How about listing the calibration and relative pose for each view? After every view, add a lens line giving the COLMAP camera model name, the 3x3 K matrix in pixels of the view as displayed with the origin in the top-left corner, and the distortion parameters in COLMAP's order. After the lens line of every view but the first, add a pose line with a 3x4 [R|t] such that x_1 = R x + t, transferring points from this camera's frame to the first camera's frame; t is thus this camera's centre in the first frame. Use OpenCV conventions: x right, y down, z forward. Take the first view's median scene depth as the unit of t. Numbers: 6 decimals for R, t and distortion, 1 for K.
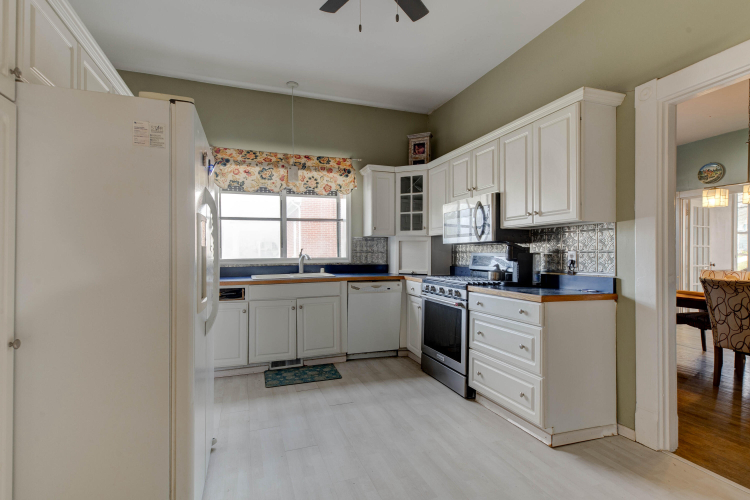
lens RADIAL K [[354.0, 0, 373.3], [0, 354.0, 251.9], [0, 0, 1]] dist [0.010887, -0.000474]
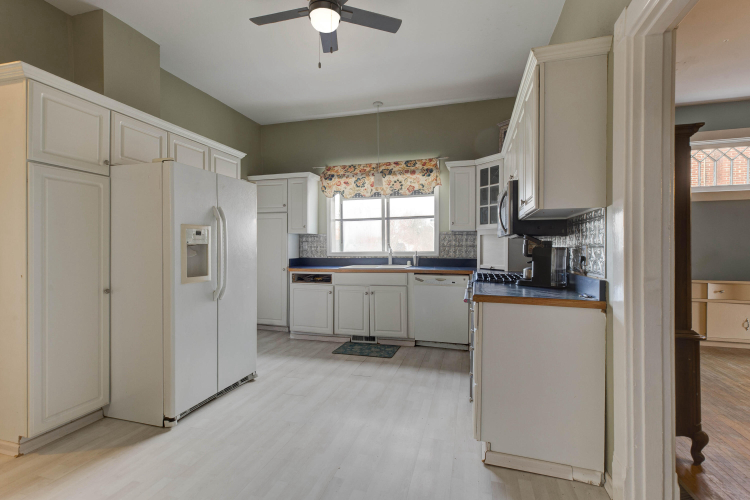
lens RADIAL K [[354.0, 0, 405.4], [0, 354.0, 247.7], [0, 0, 1]] dist [0.010887, -0.000474]
pose [[0.815959, 0.002263, -0.578106, 0.522591], [0.000850, 0.999987, 0.005113, -0.001510], [0.578110, -0.004663, 0.815946, 0.092416]]
